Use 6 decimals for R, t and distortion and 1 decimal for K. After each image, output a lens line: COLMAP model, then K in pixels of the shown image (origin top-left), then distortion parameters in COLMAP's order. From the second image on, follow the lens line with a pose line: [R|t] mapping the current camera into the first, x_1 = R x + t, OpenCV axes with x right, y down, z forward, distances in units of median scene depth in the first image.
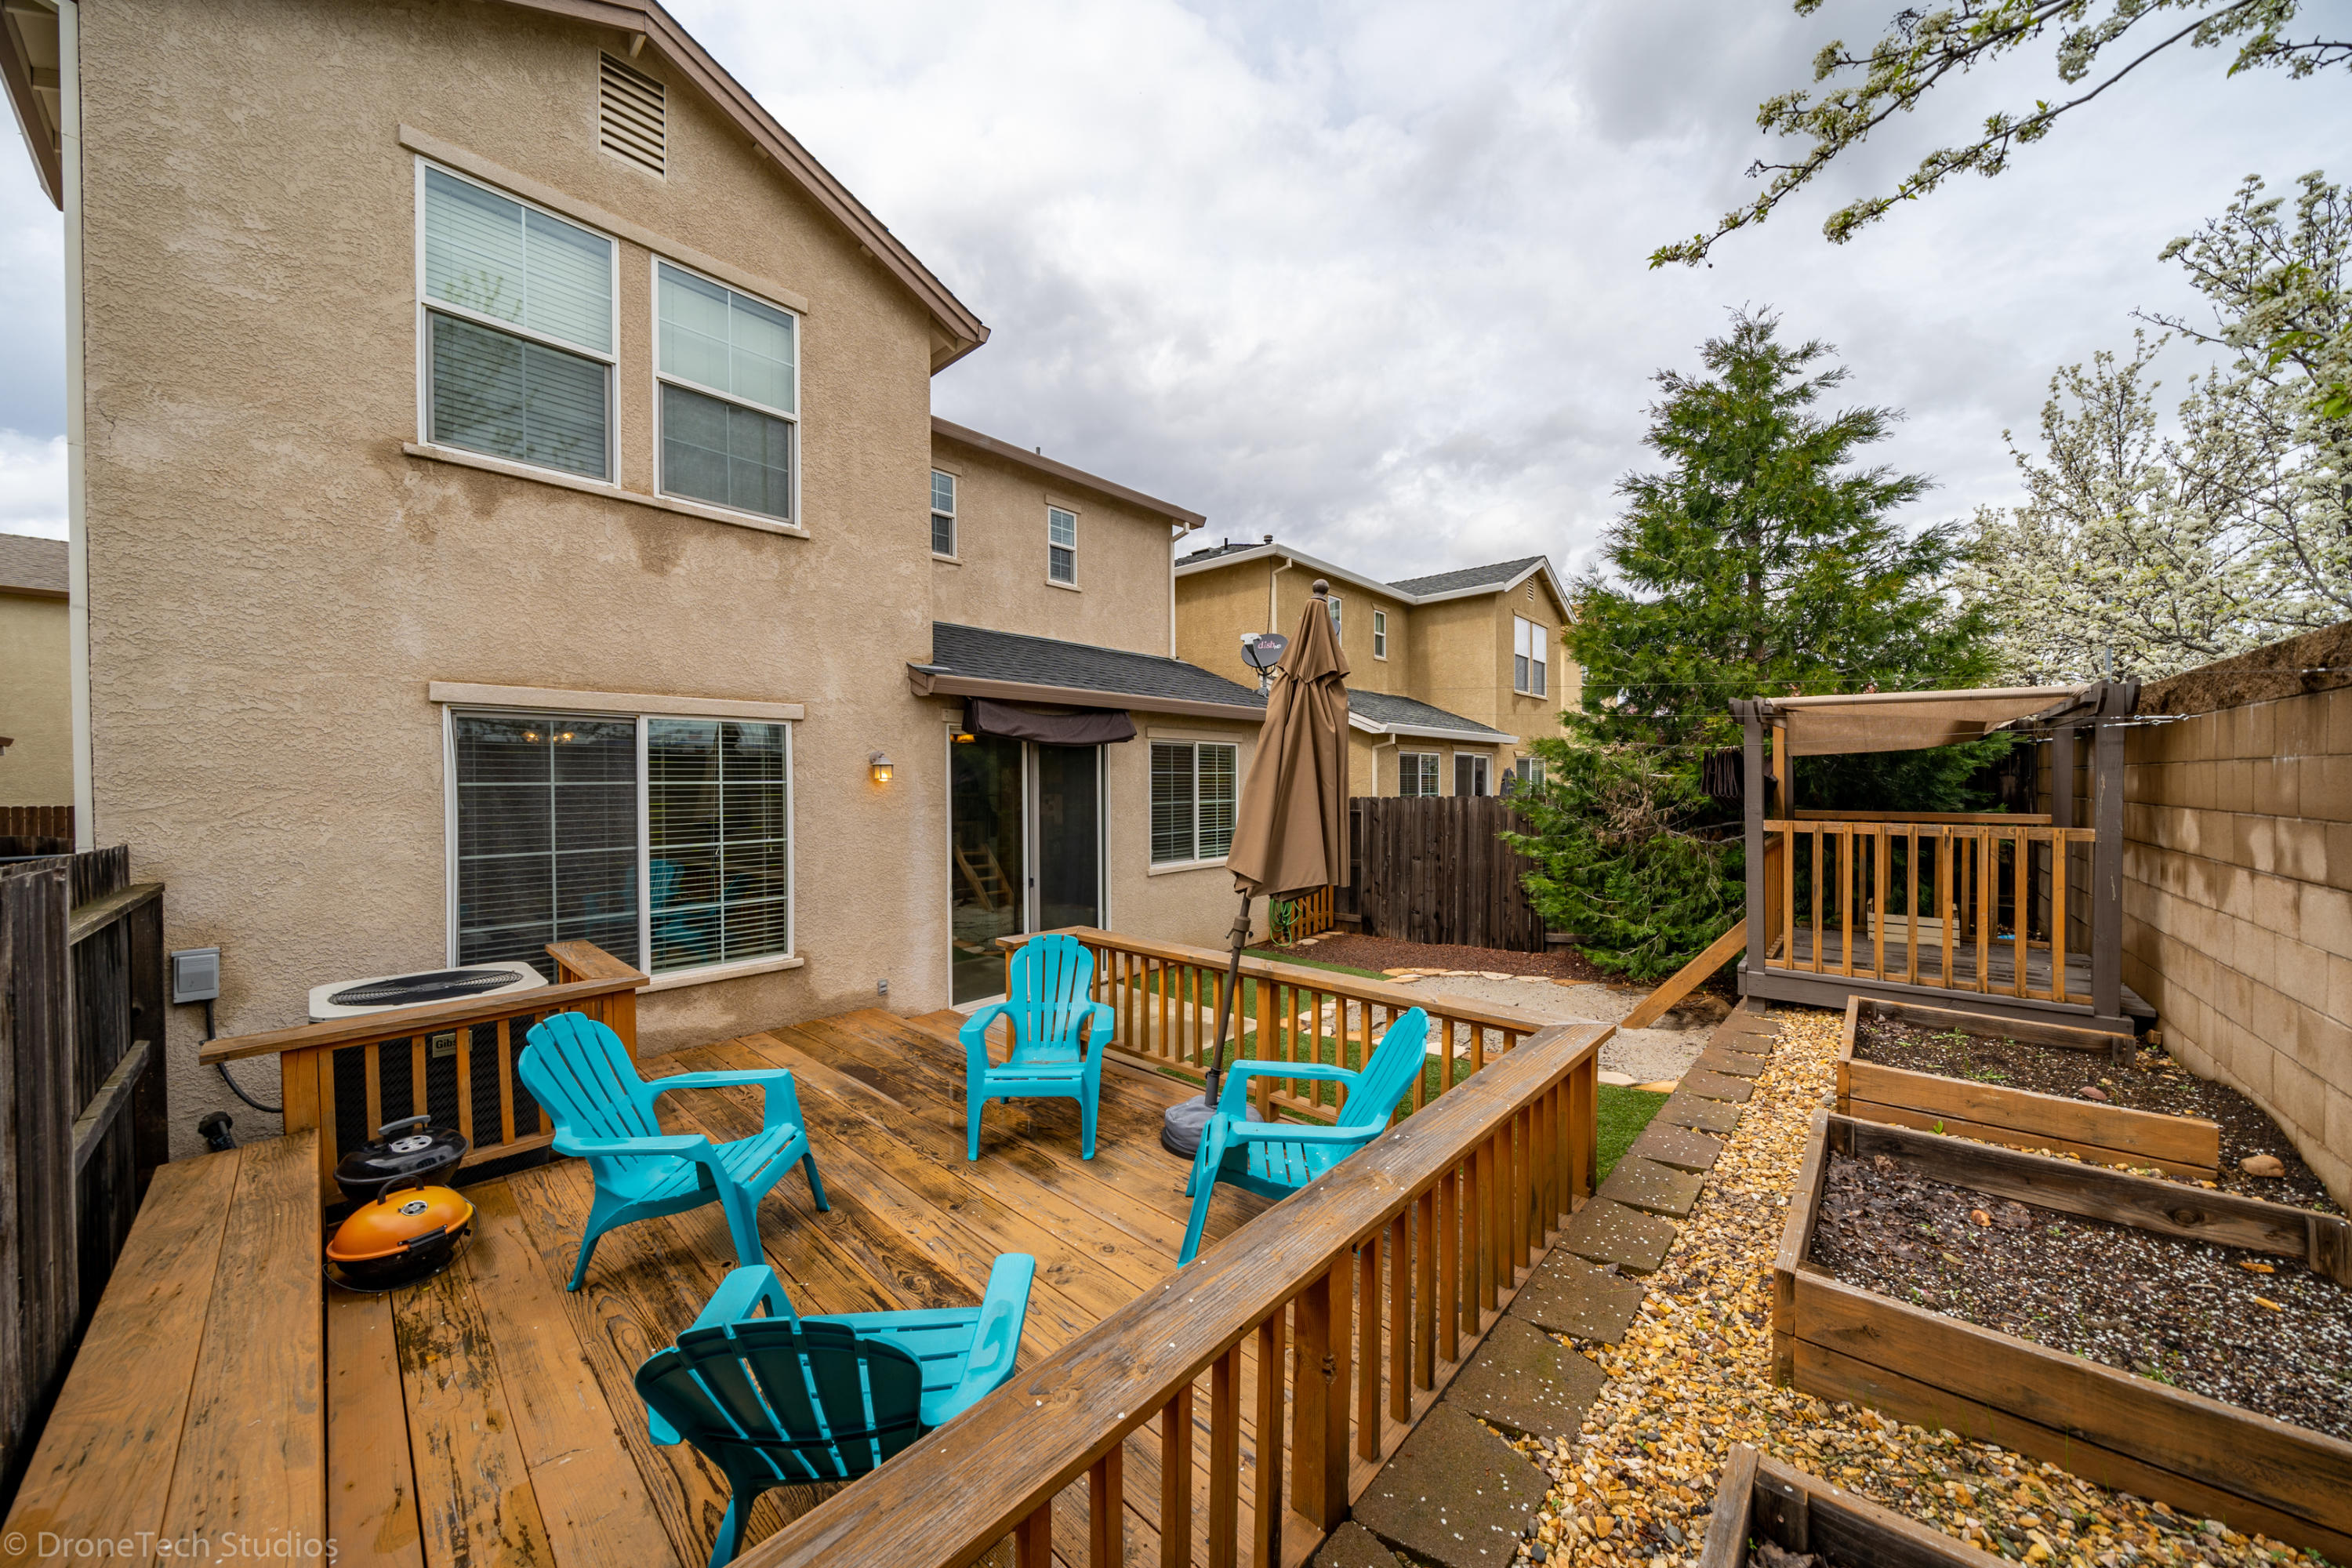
lens RADIAL K [[802.6, 0, 1169.8], [0, 802.6, 792.9], [0, 0, 1]] dist [-0.000052, 0.000207]
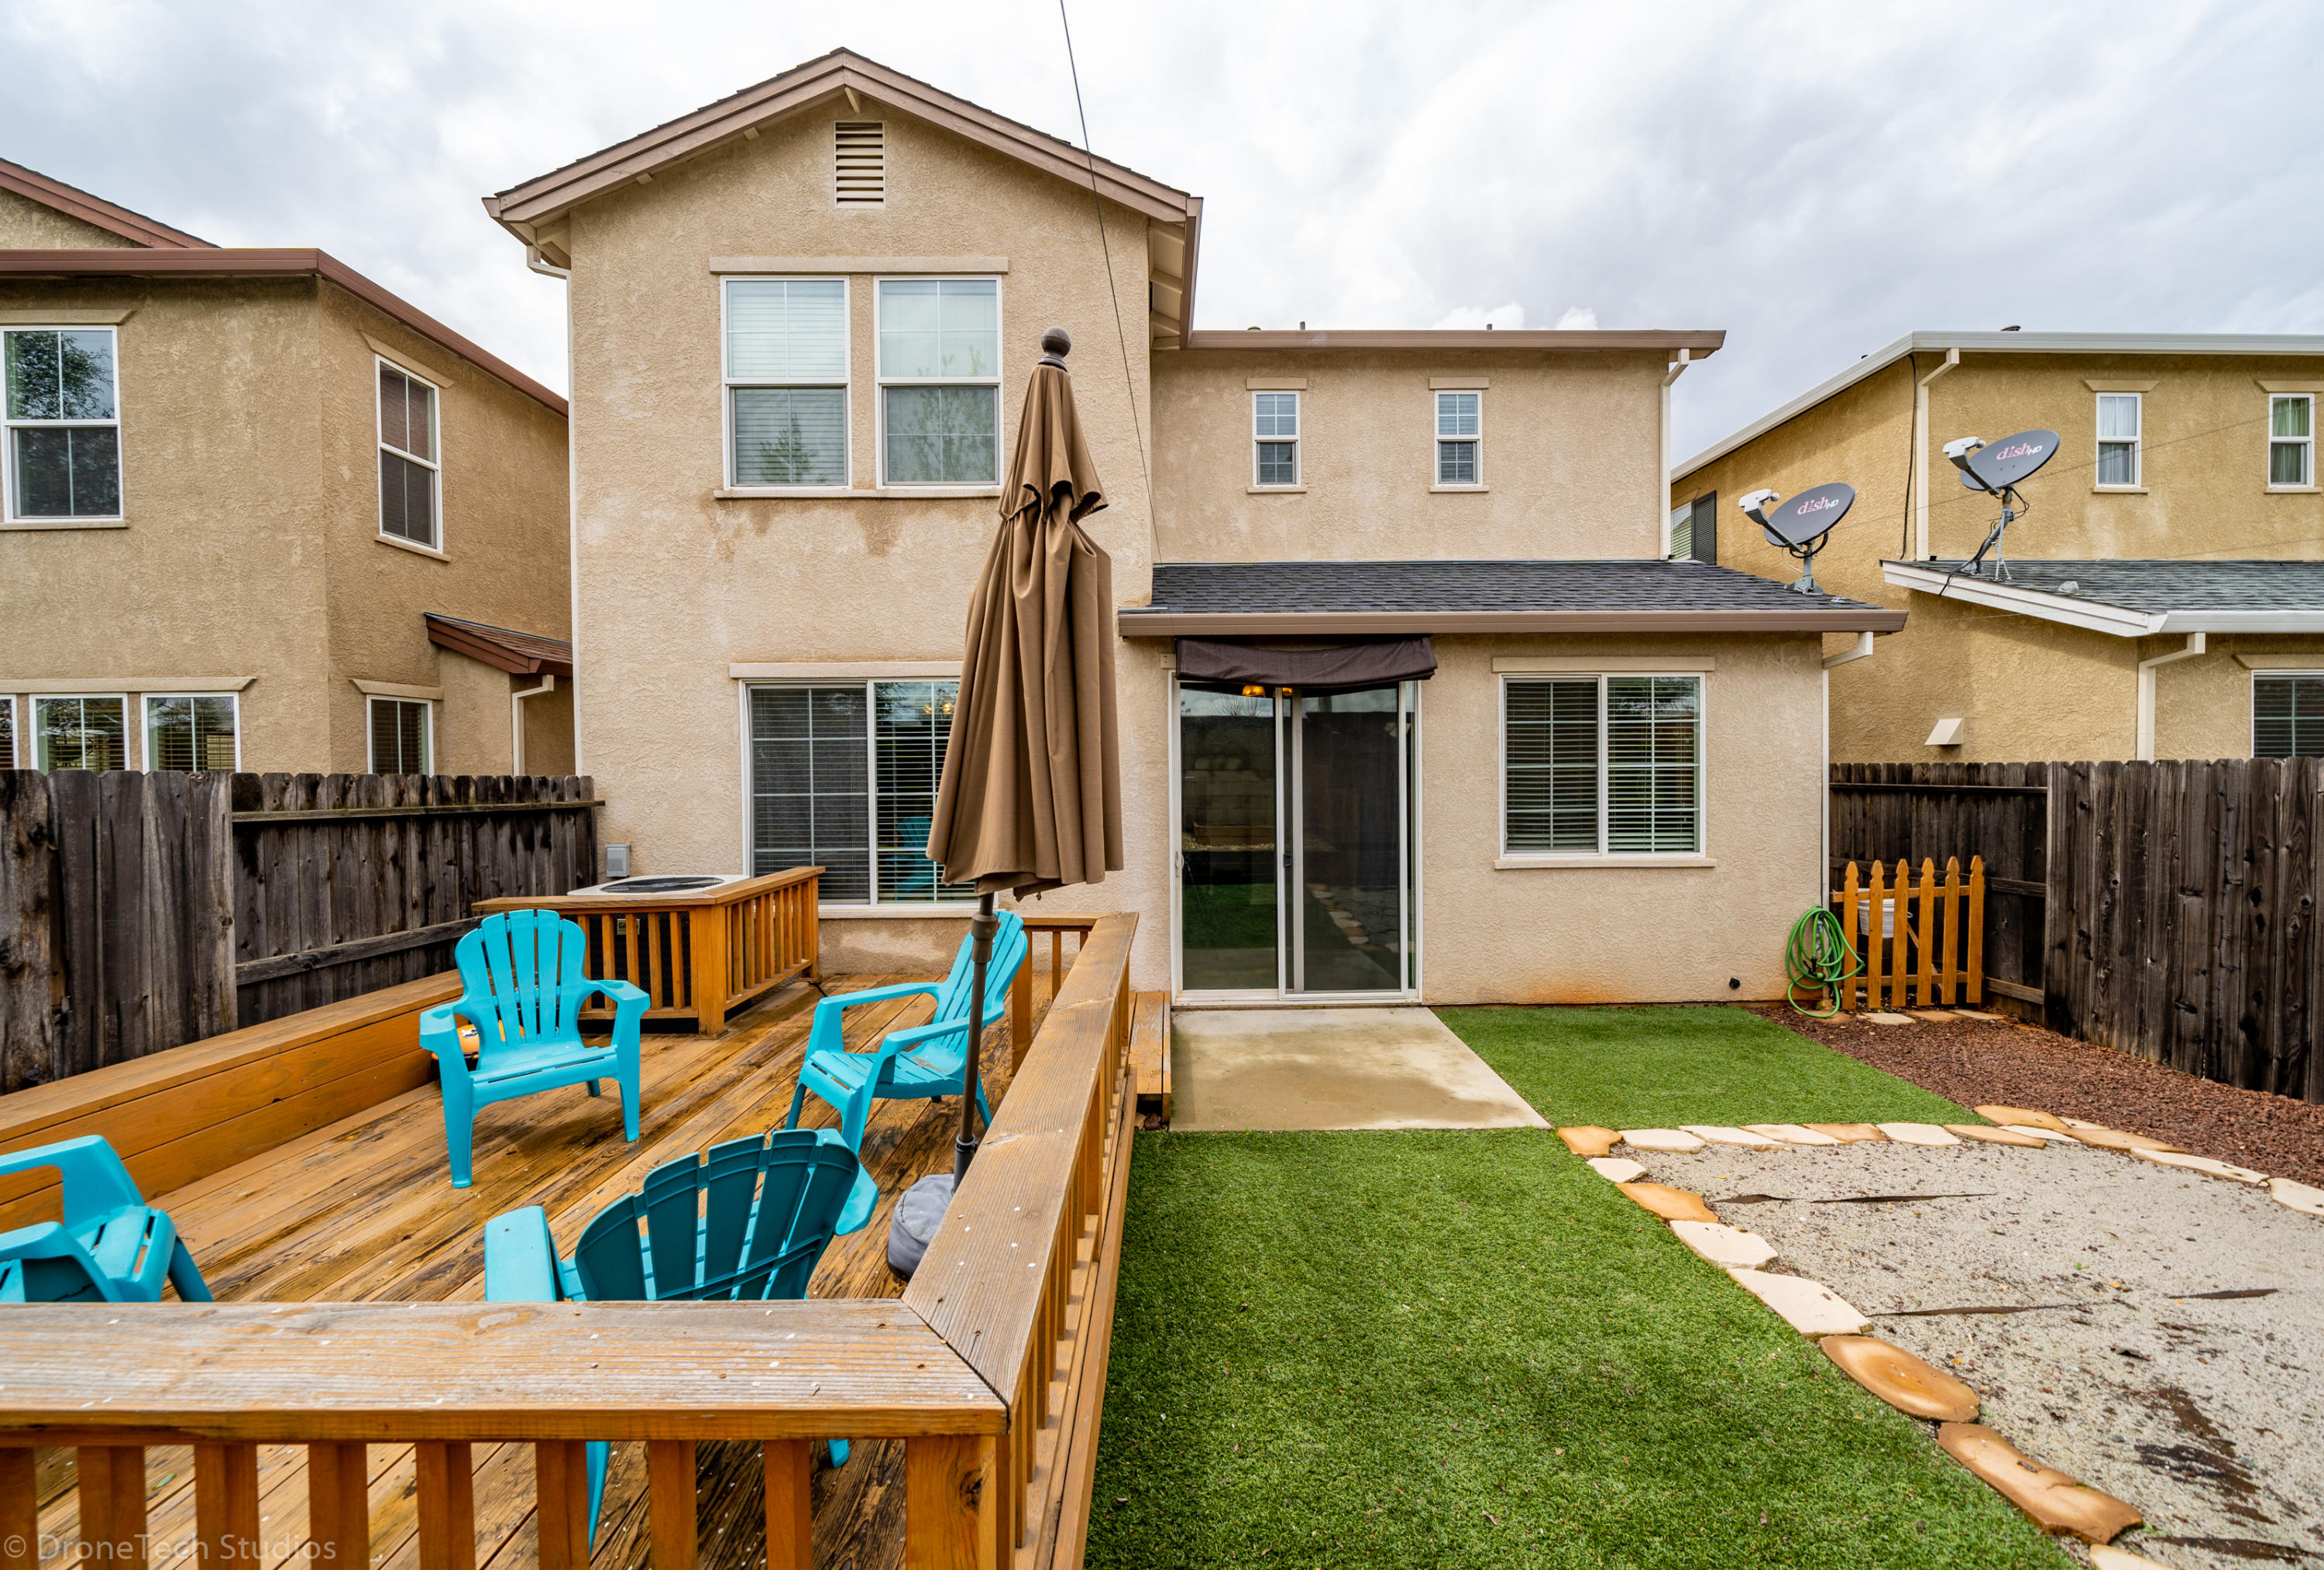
lens RADIAL K [[814.8, 0, 1162.5], [0, 814.8, 777.7], [0, 0, 1]] dist [0.001061, 0.000444]
pose [[0.687145, 0.014325, -0.726379, 0.430504], [-0.006892, 0.999889, 0.013198, 0.022932], [0.726488, -0.004063, 0.687167, 0.431296]]
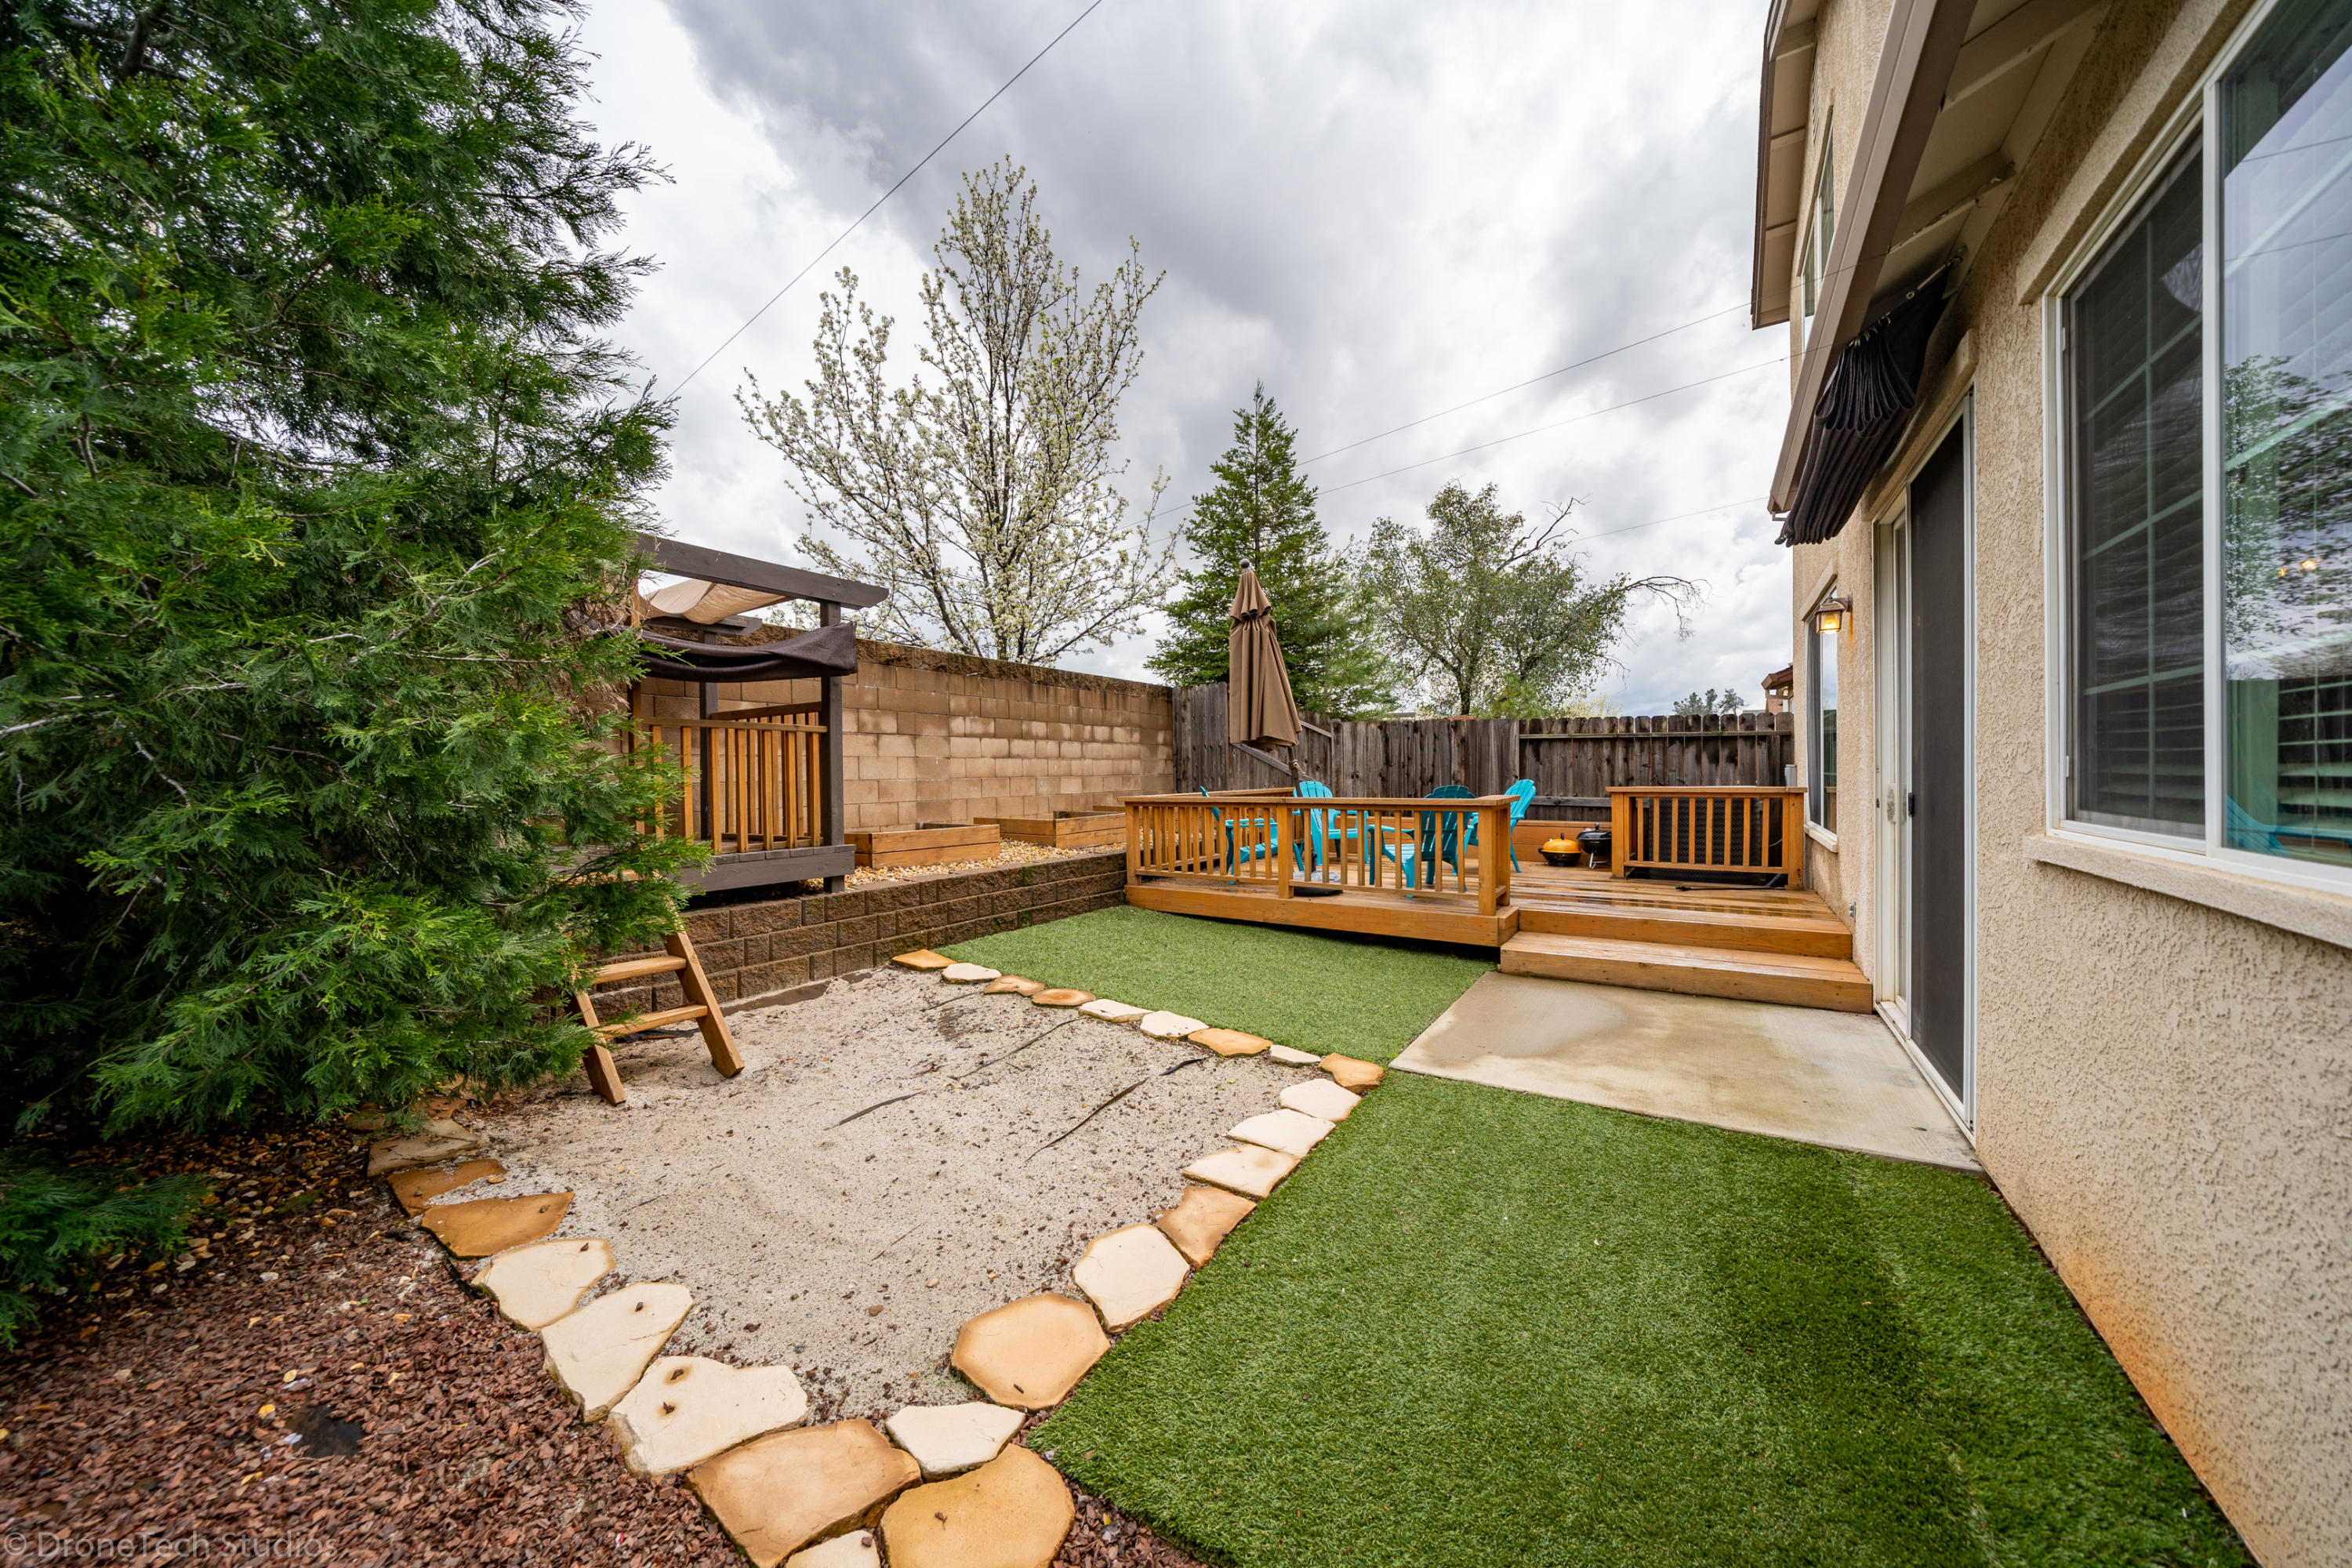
lens RADIAL K [[802.6, 0, 1175.2], [0, 802.6, 778.3], [0, 0, 1]] dist [-0.000052, 0.000207]
pose [[-0.986379, 0.020800, -0.163171, 0.405685], [0.017710, 0.999636, 0.020366, 0.104051], [0.163535, 0.017199, -0.986388, 1.756062]]
